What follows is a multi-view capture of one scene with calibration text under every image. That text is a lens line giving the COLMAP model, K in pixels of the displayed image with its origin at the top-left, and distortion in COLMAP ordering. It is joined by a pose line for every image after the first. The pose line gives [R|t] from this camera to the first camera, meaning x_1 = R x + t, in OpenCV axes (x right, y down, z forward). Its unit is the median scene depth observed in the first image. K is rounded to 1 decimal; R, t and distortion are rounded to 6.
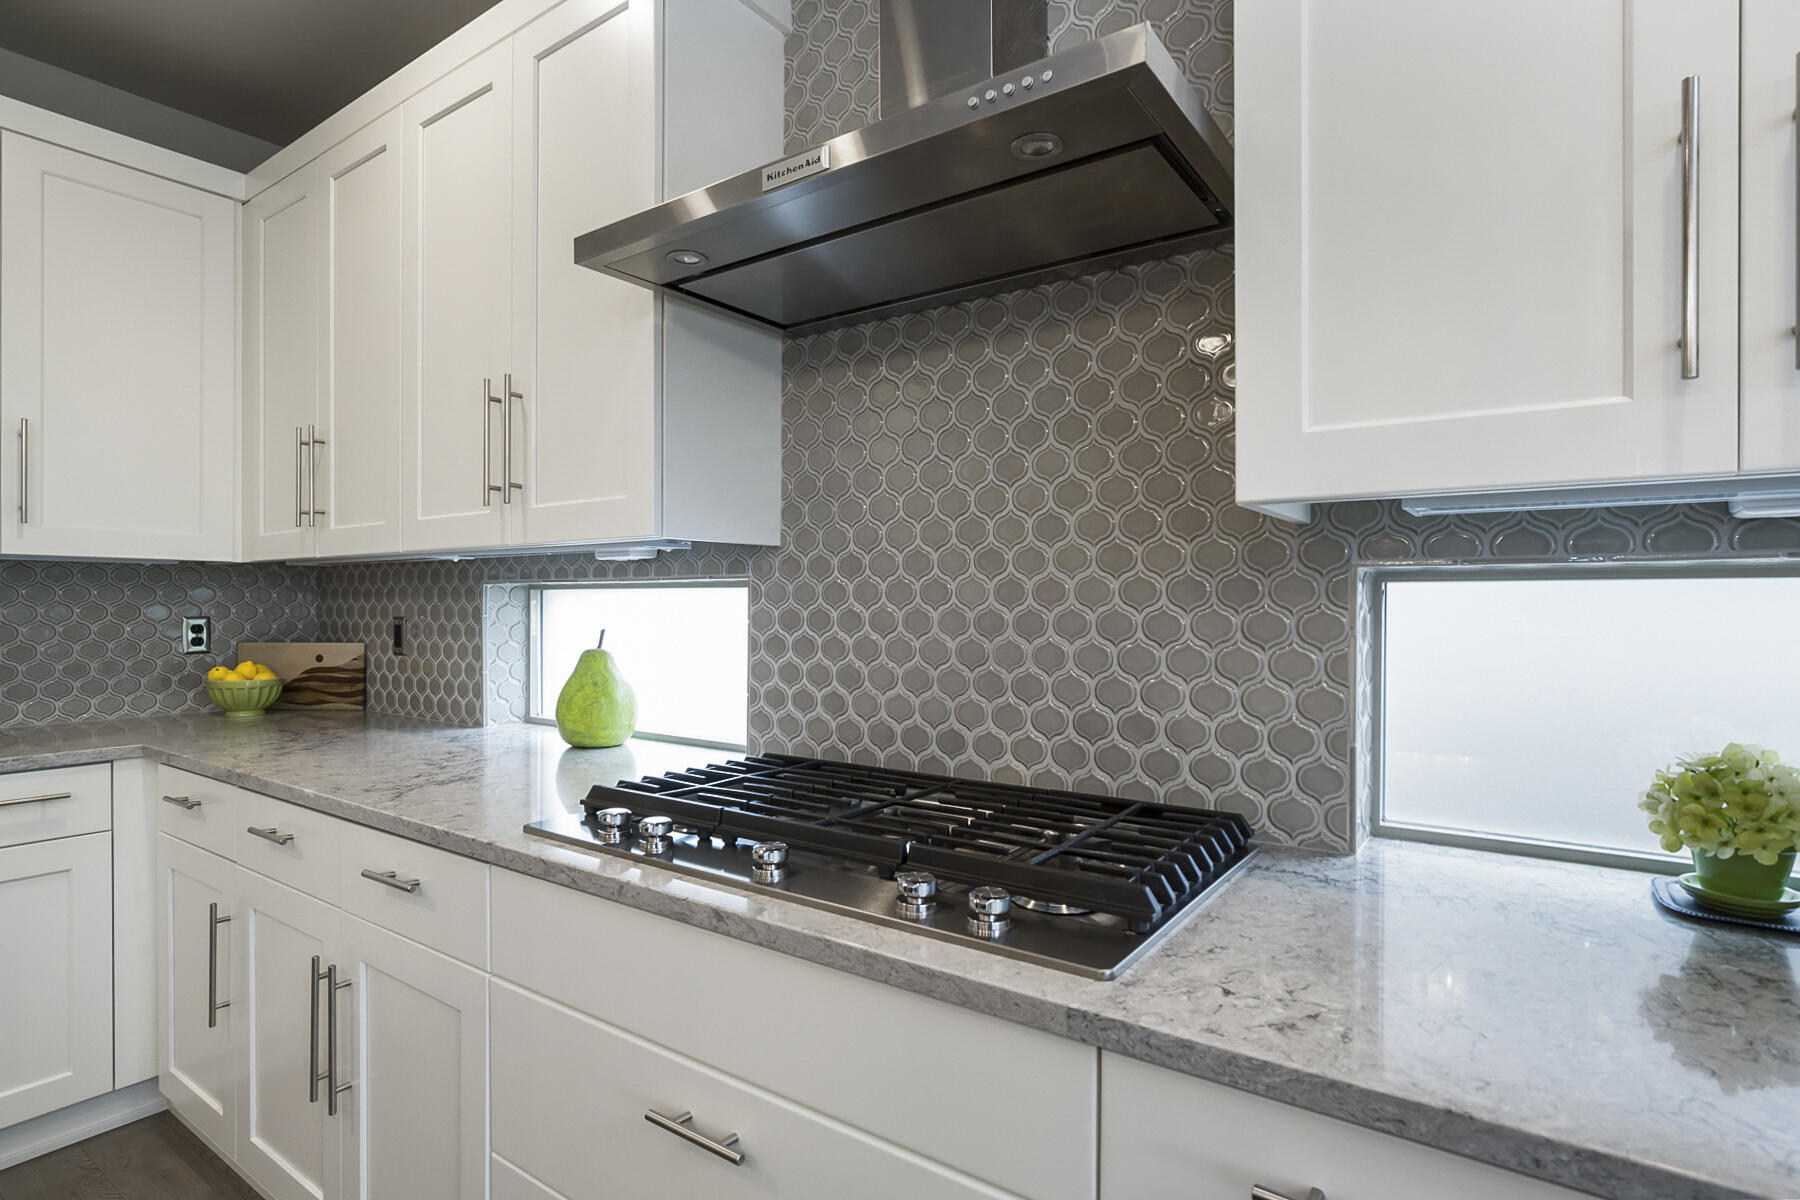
lens RADIAL K [[905.6, 0, 901.9], [0, 905.6, 602.8], [0, 0, 1]] dist [-0.023262, 0.009415]
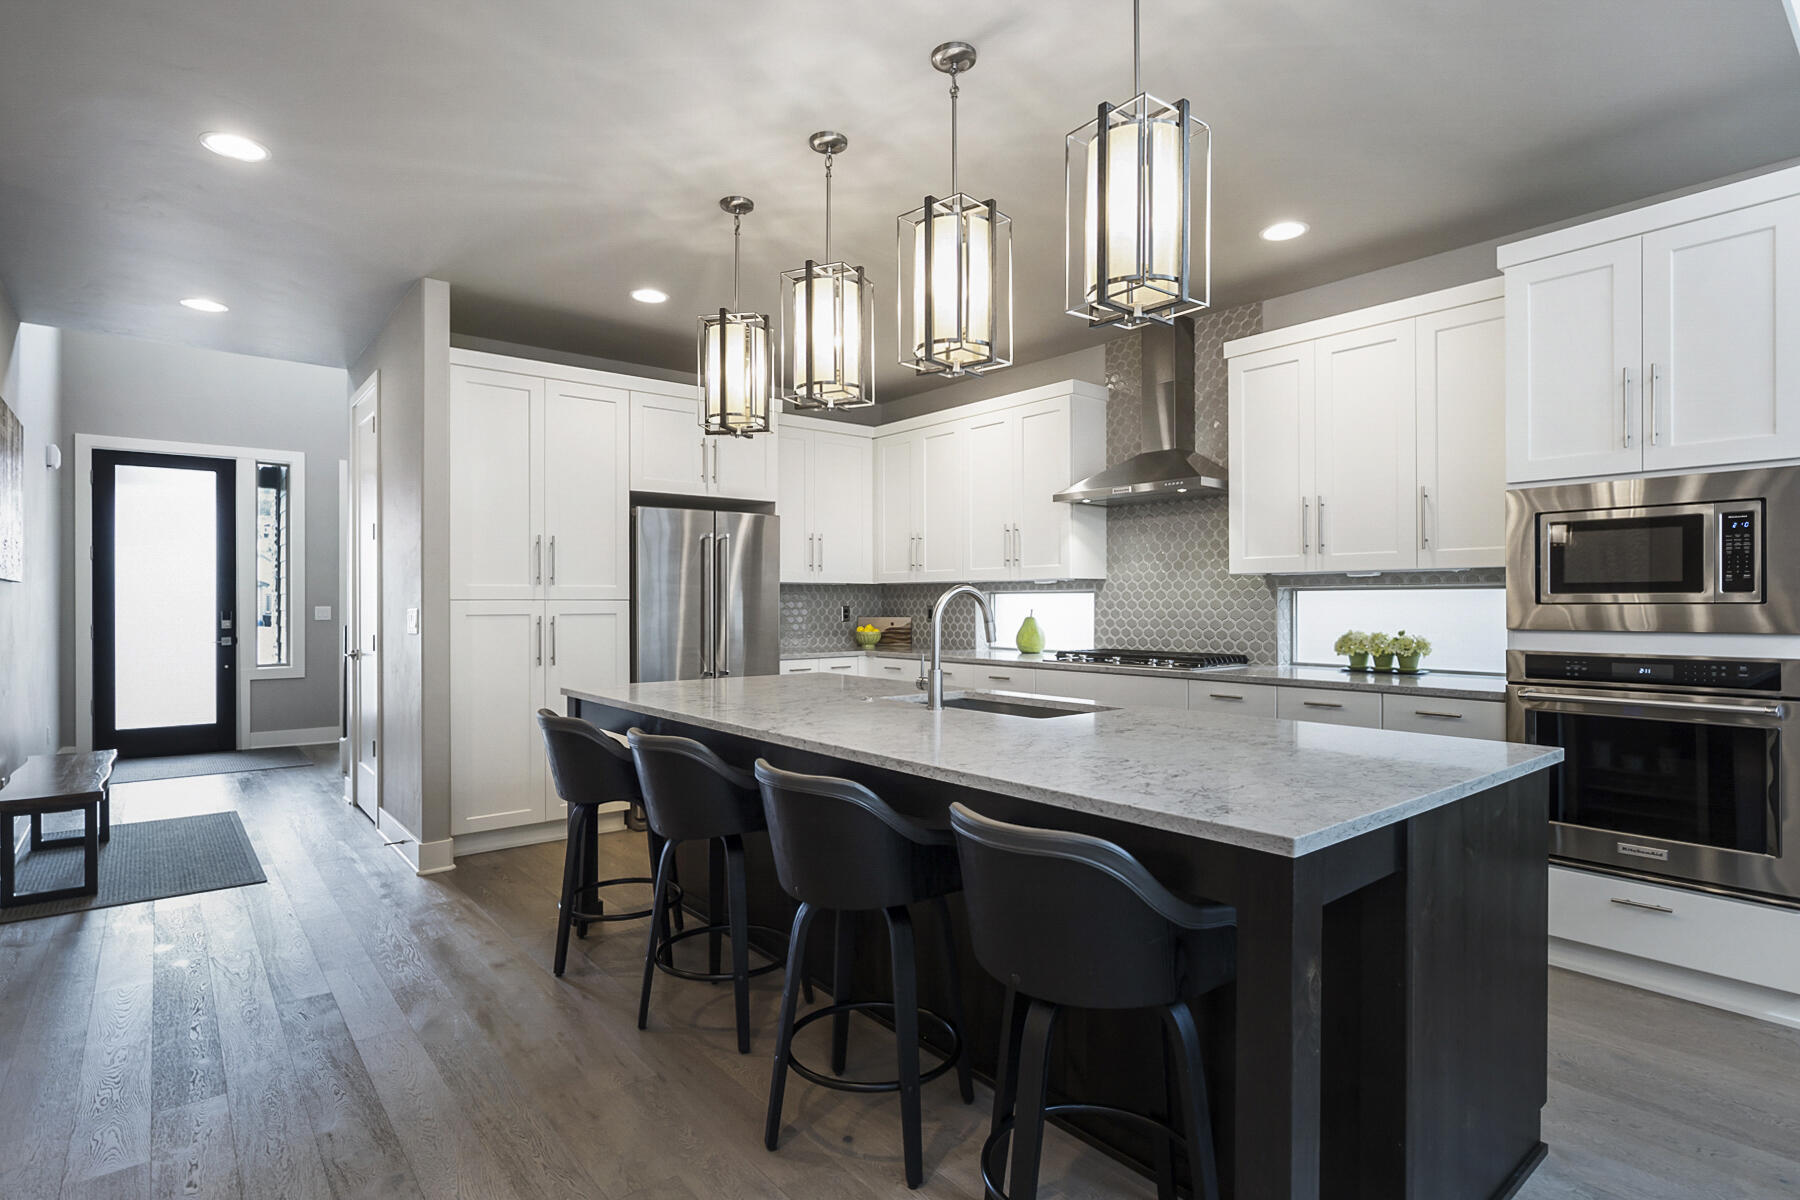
lens RADIAL K [[905.6, 0, 904.1], [0, 905.6, 600.5], [0, 0, 1]] dist [-0.023262, 0.009415]
pose [[0.965763, -0.003705, -0.259399, -0.007964], [0.003222, 0.999992, -0.002285, 0.009942], [0.259406, 0.001371, 0.965767, -1.948506]]
